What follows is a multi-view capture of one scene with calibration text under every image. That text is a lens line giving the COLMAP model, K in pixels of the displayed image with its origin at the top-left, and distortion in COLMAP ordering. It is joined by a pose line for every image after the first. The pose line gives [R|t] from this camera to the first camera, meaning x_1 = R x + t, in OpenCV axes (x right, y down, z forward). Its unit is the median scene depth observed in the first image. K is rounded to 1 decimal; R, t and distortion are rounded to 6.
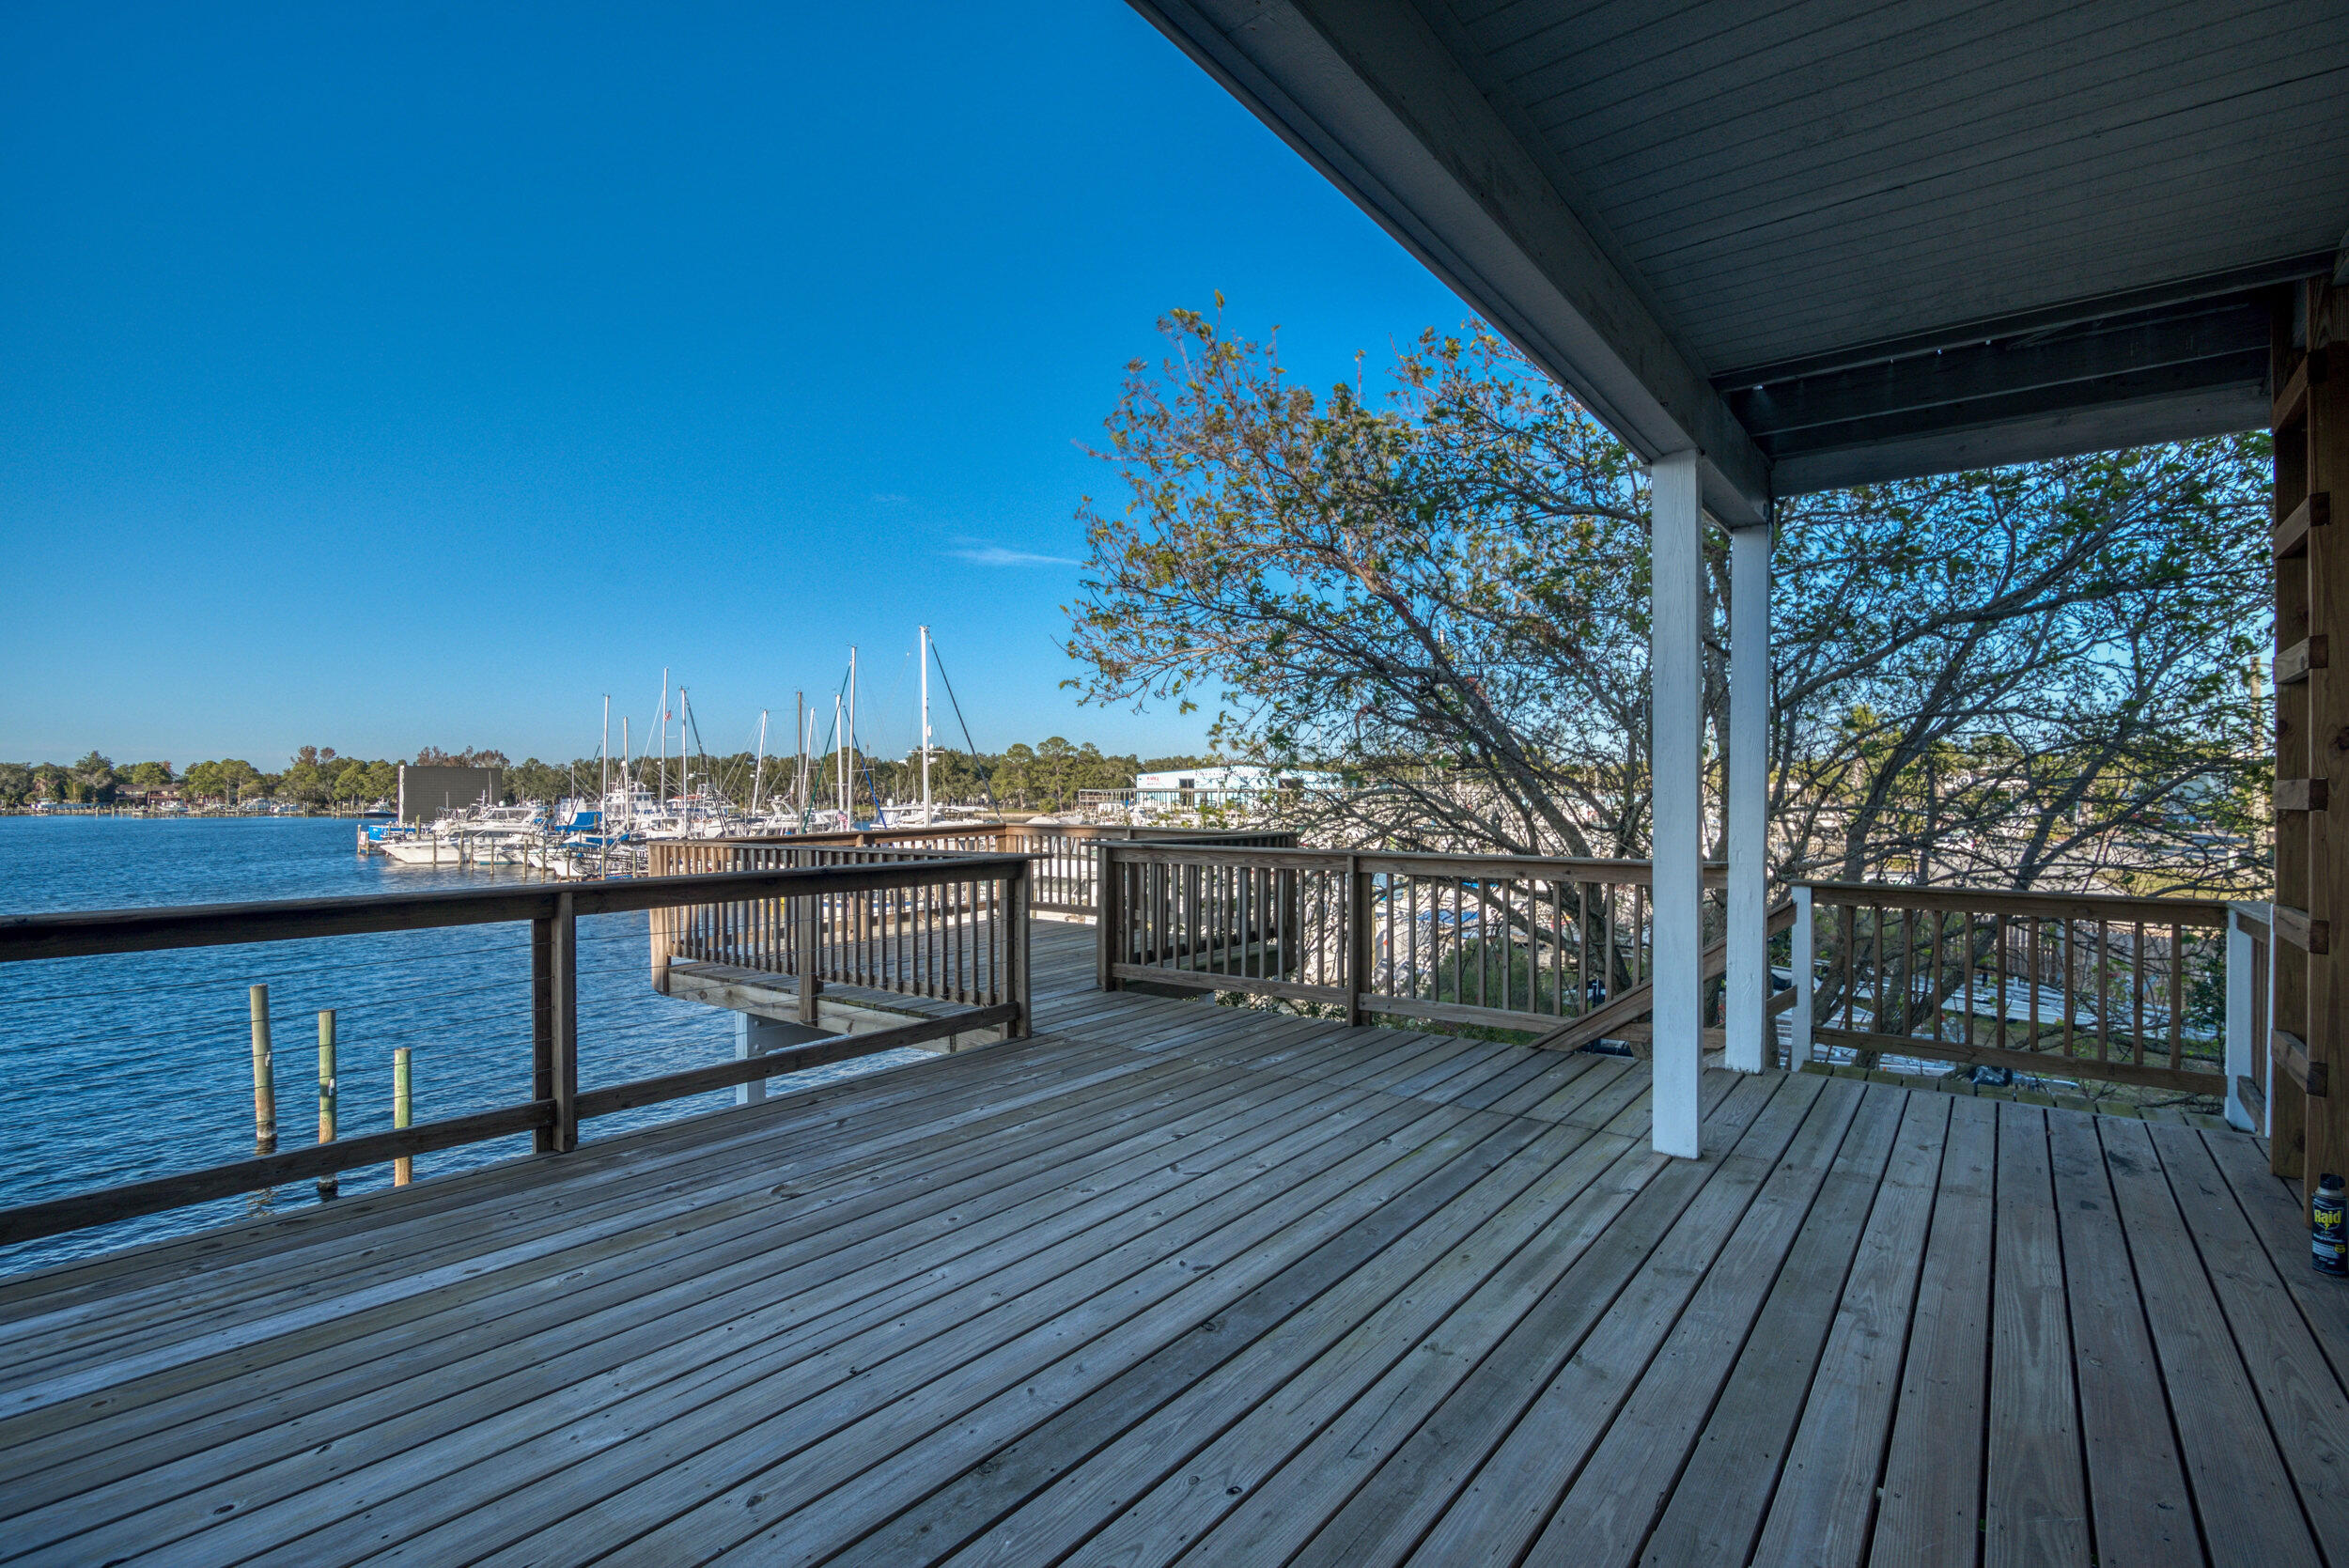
lens RADIAL K [[1080.5, 0, 1194.2], [0, 1080.5, 795.6], [0, 0, 1]] dist [-0.018696, 0.001991]
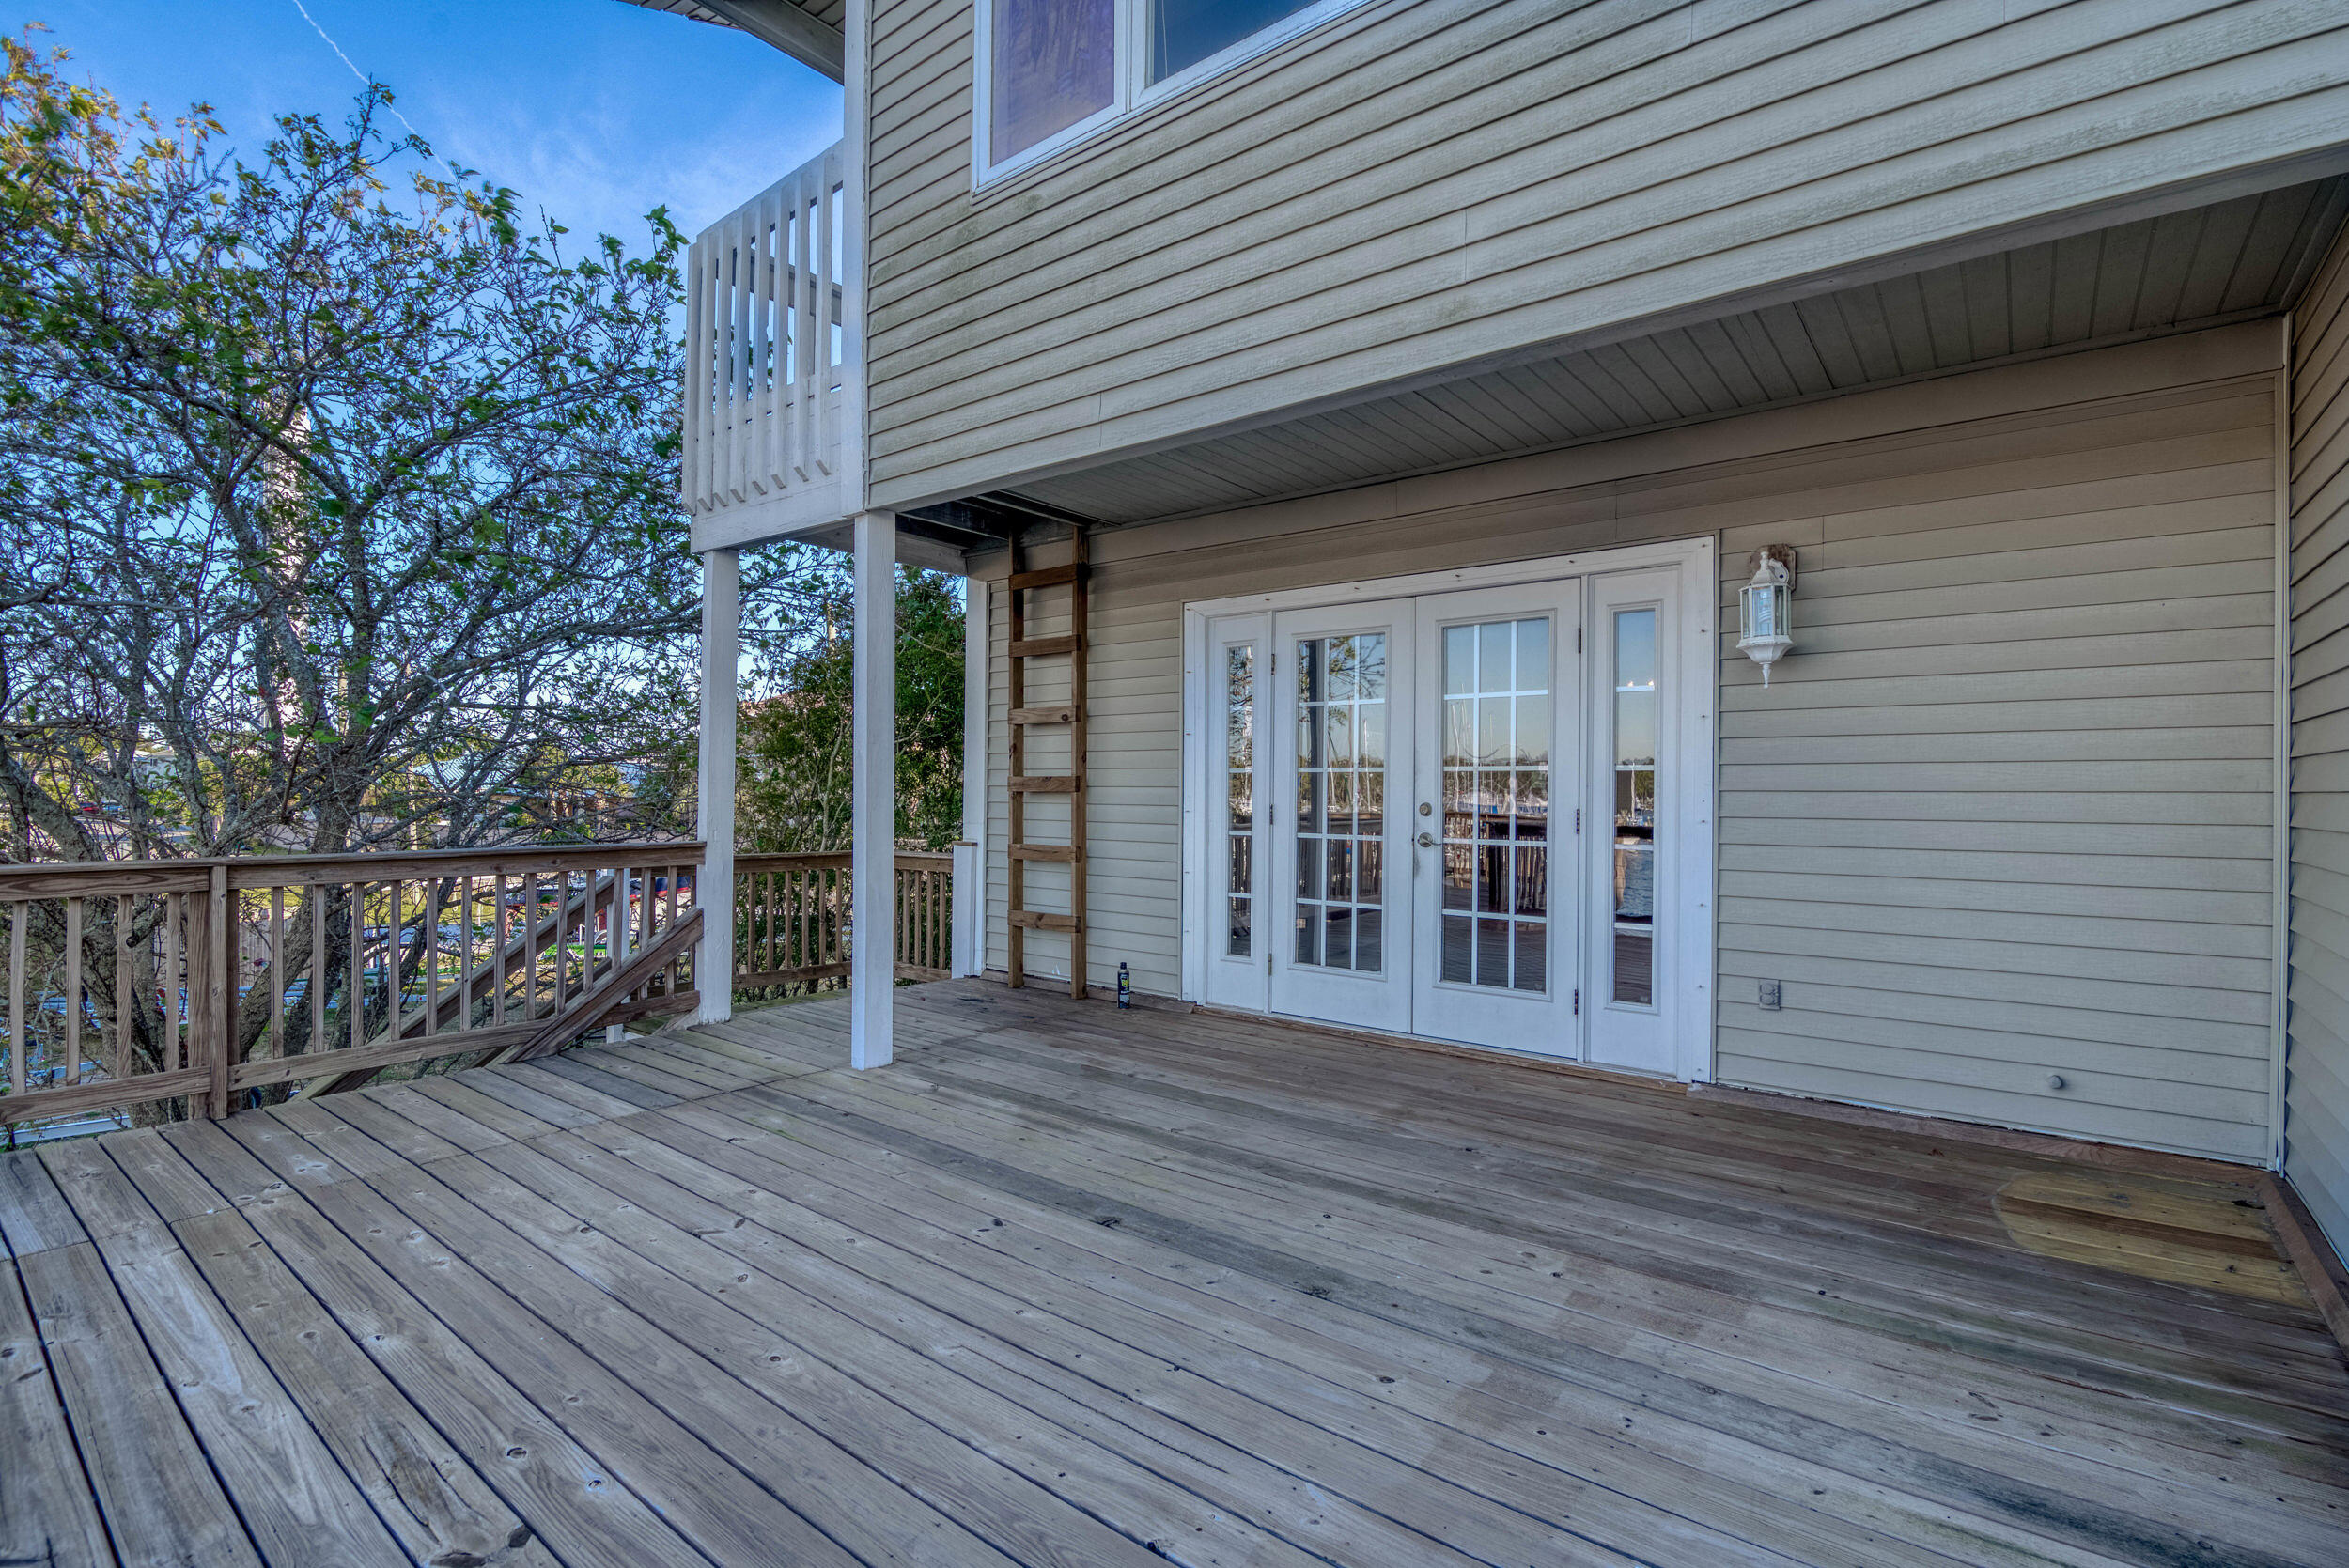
lens RADIAL K [[1080.5, 0, 1188.0], [0, 1080.5, 793.3], [0, 0, 1]] dist [-0.018696, 0.001991]
pose [[0.009963, -0.001578, 0.999949, -0.837963], [-0.005272, 0.999985, 0.001631, 0.008469], [-0.999936, -0.005288, 0.009955, 0.635130]]
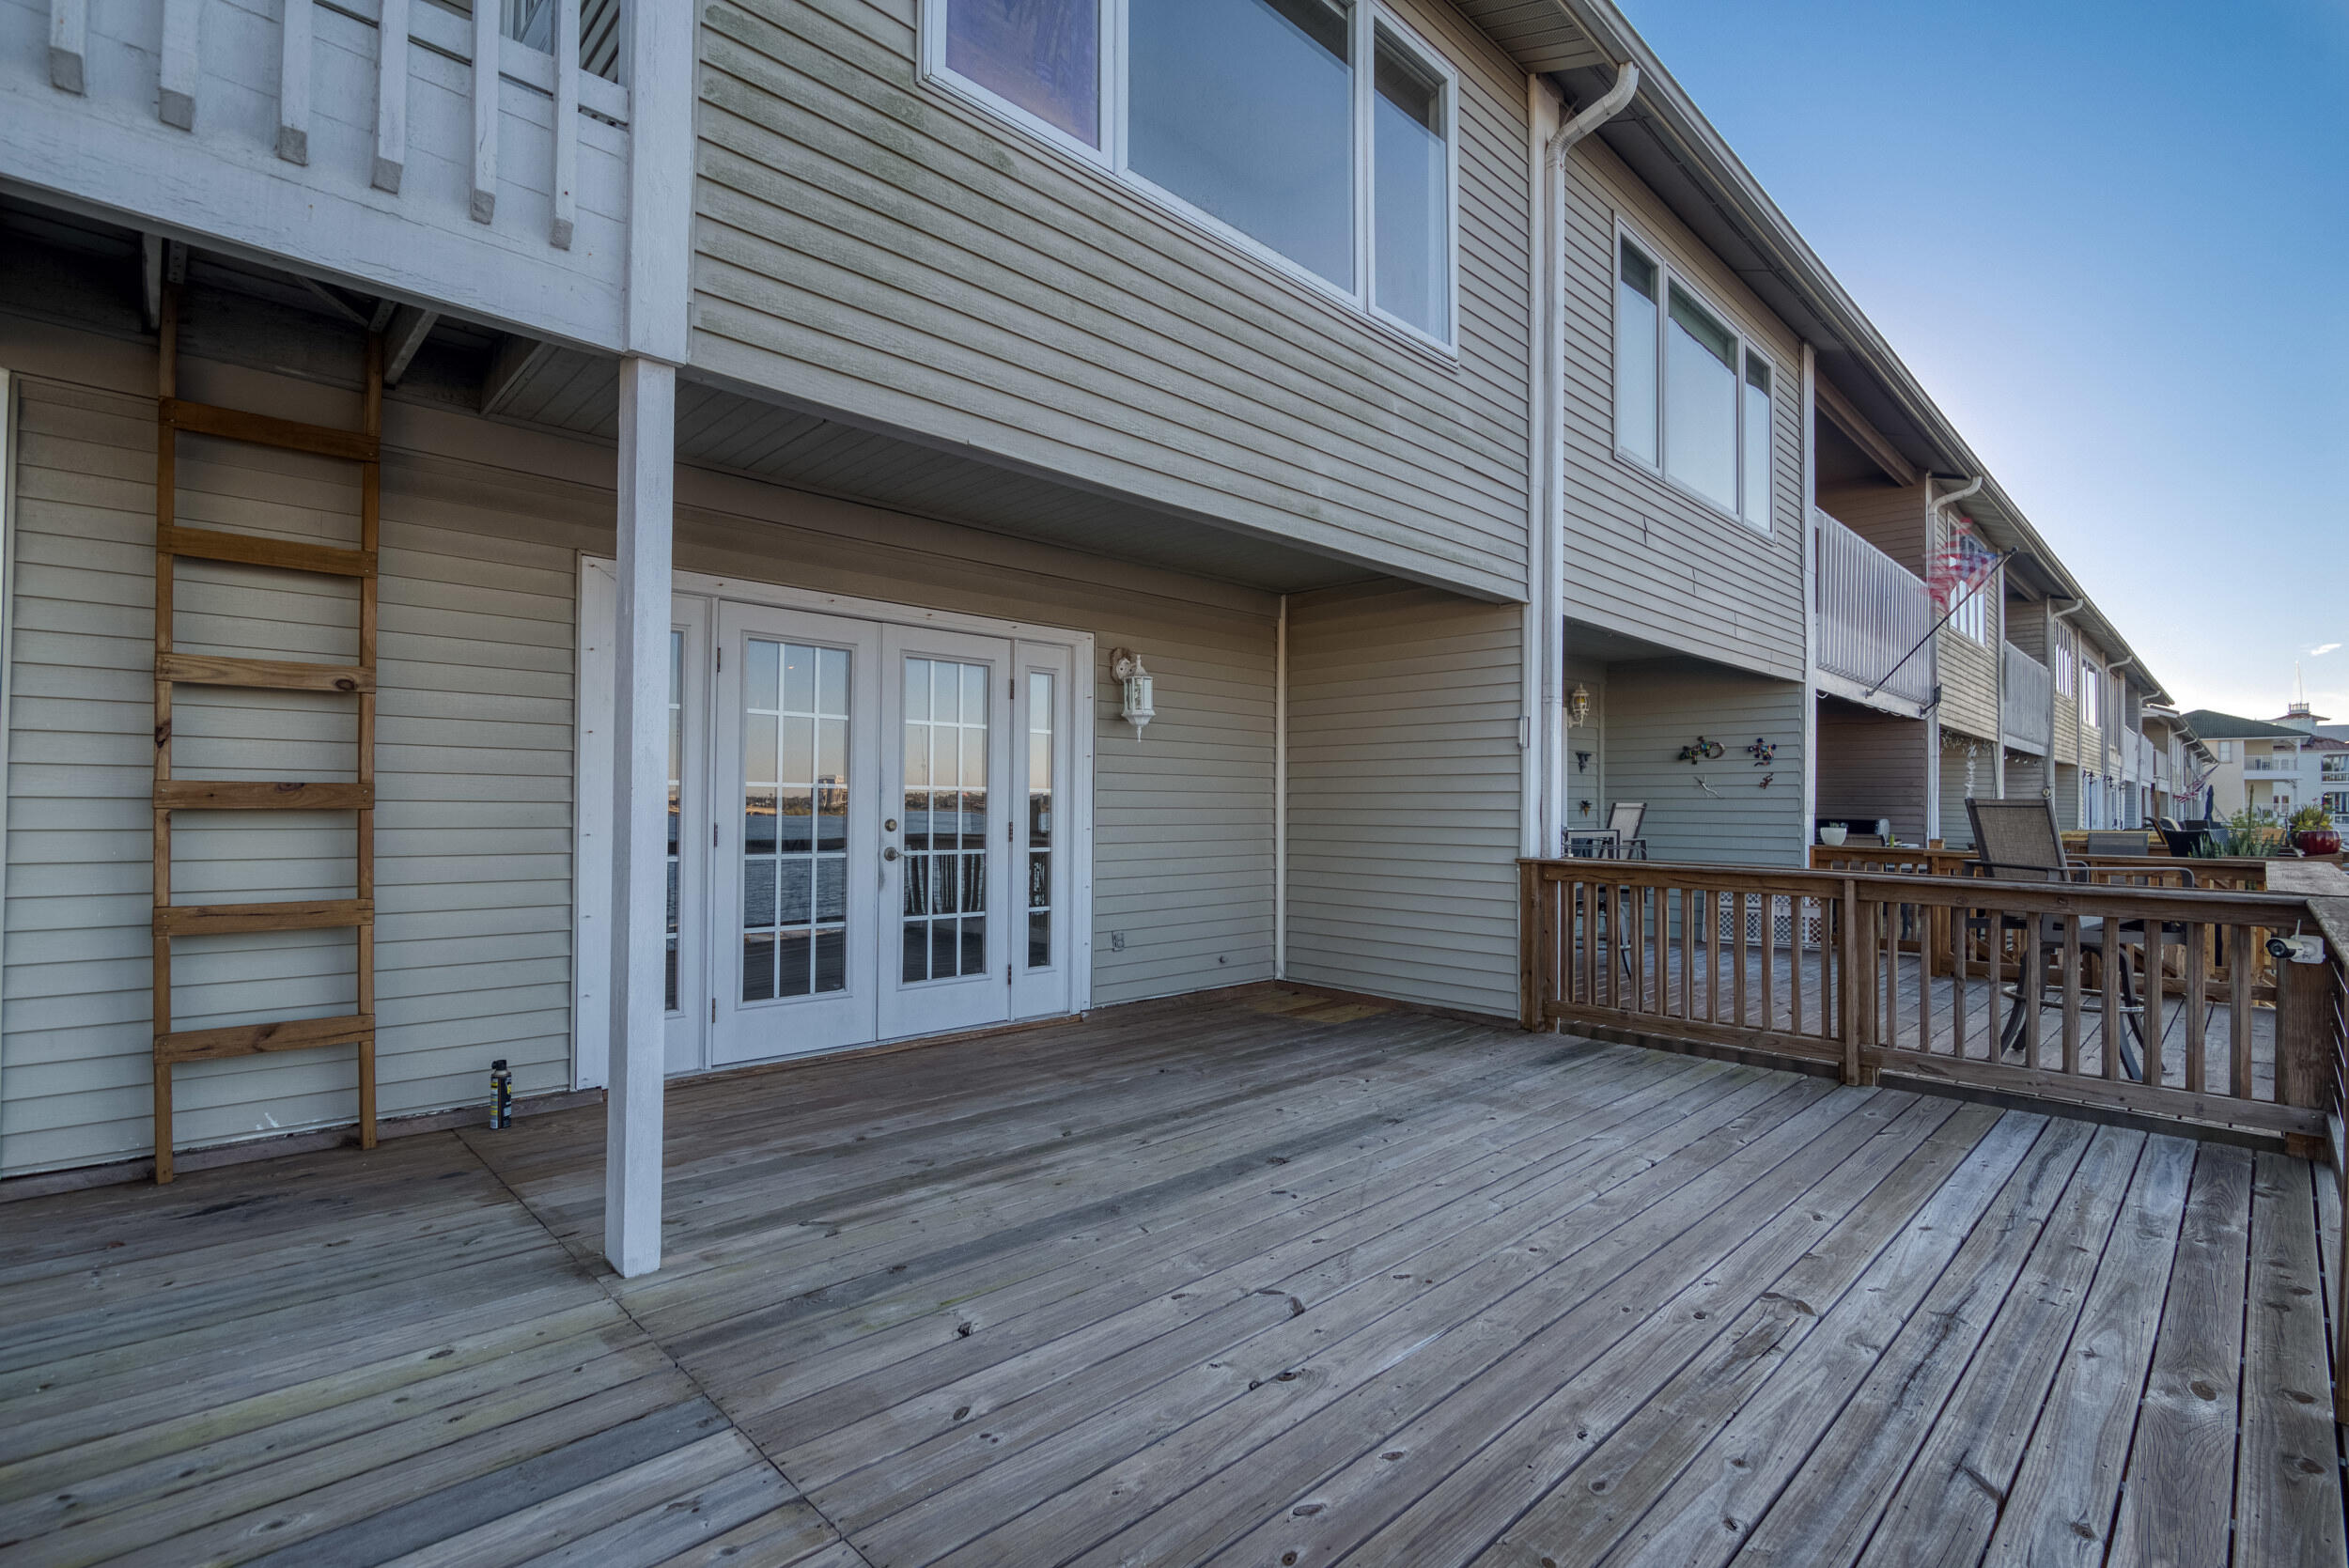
lens RADIAL K [[1080.5, 0, 1195.8], [0, 1080.5, 794.9], [0, 0, 1]] dist [-0.018696, 0.001991]
pose [[-0.990935, -0.003058, 0.134308, -0.048914], [-0.004797, 0.999909, -0.012622, 0.004580], [-0.134257, -0.013152, -0.990859, 1.762661]]
